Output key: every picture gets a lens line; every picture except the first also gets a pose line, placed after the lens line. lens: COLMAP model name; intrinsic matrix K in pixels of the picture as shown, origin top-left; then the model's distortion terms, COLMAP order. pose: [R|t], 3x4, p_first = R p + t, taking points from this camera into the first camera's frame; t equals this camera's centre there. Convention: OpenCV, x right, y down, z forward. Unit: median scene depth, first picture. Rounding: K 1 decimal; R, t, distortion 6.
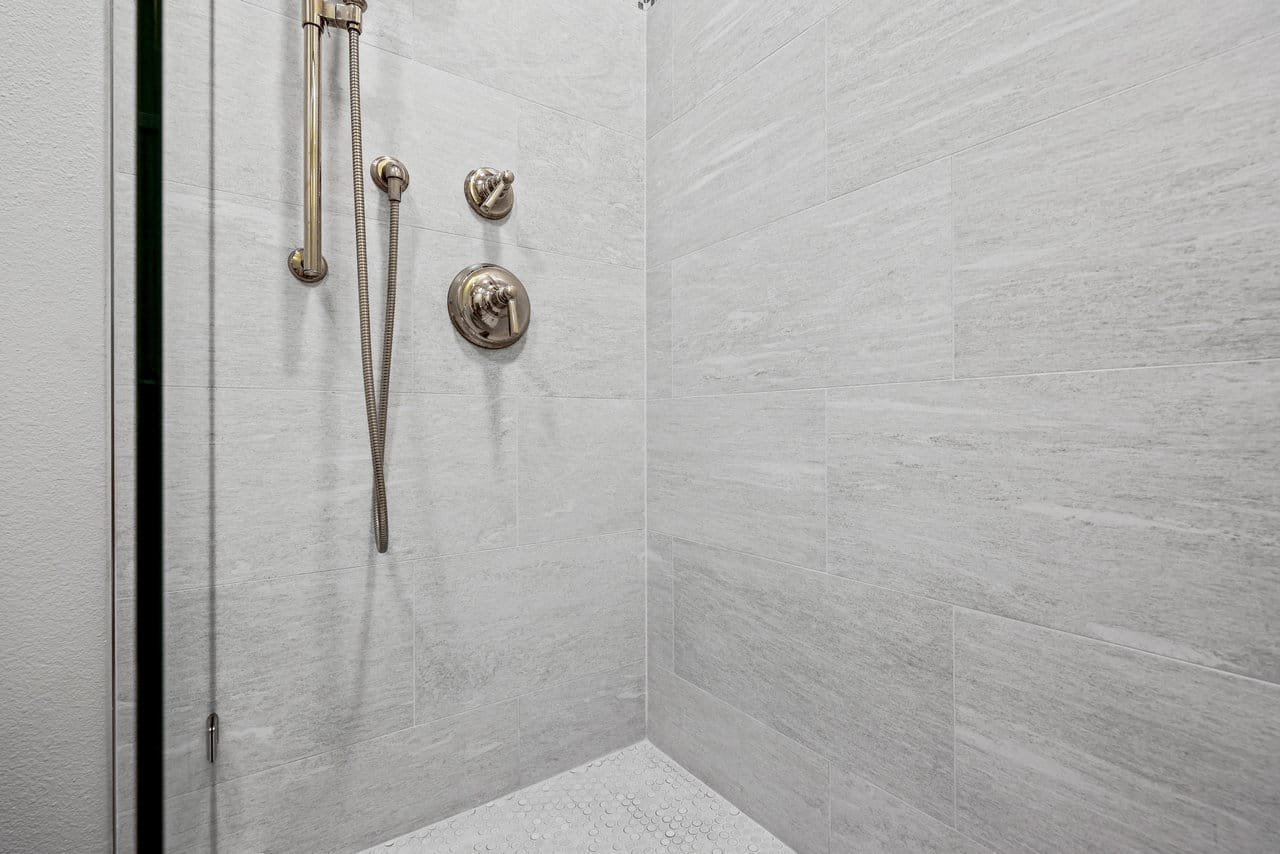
lens RADIAL K [[561.5, 0, 649.2], [0, 561.5, 438.1], [0, 0, 1]] dist [0.009737, -0.003618]
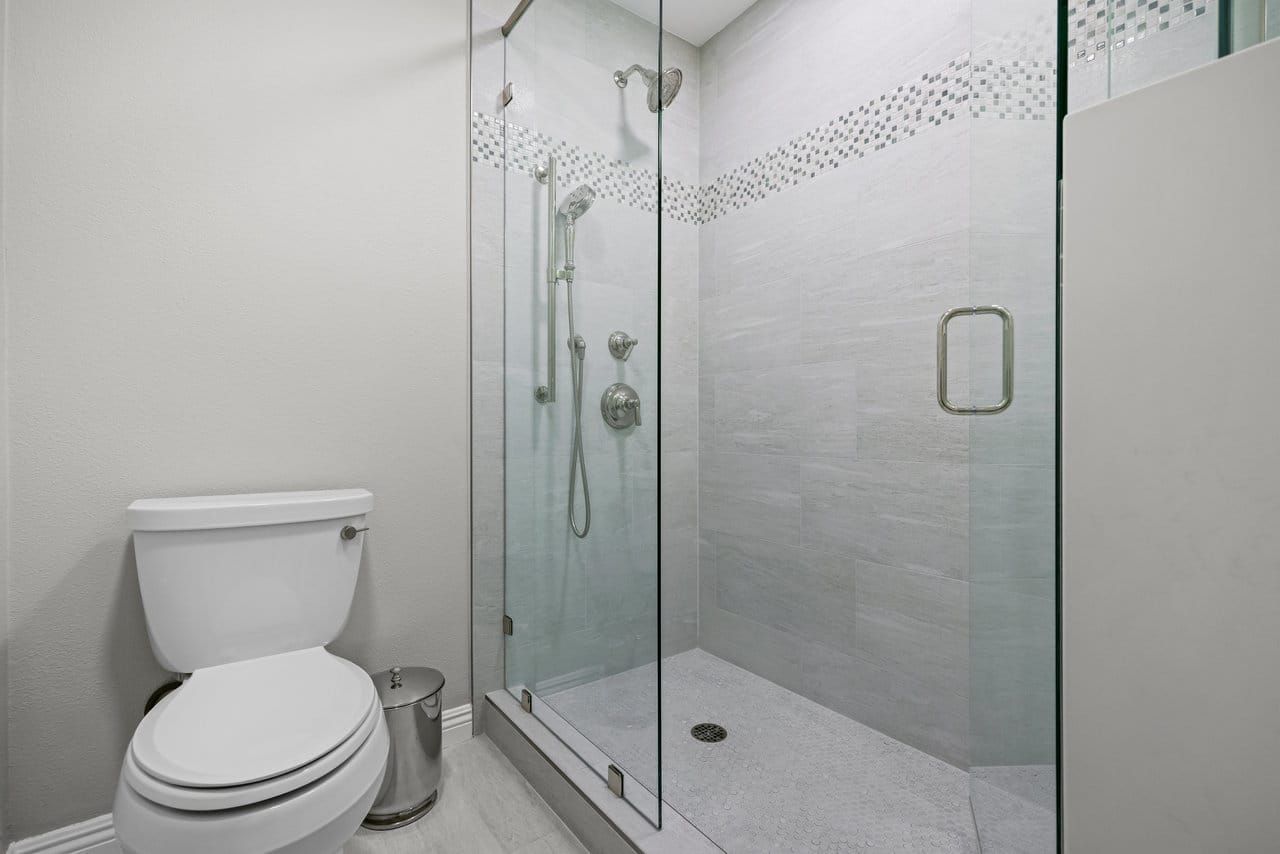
lens RADIAL K [[561.5, 0, 643.6], [0, 561.5, 433.2], [0, 0, 1]] dist [0.009737, -0.003618]
pose [[0.999609, 0.002978, 0.027807, -0.291474], [-0.002815, 0.999979, -0.005894, -0.149624], [-0.027824, 0.005813, 0.999596, -0.956824]]
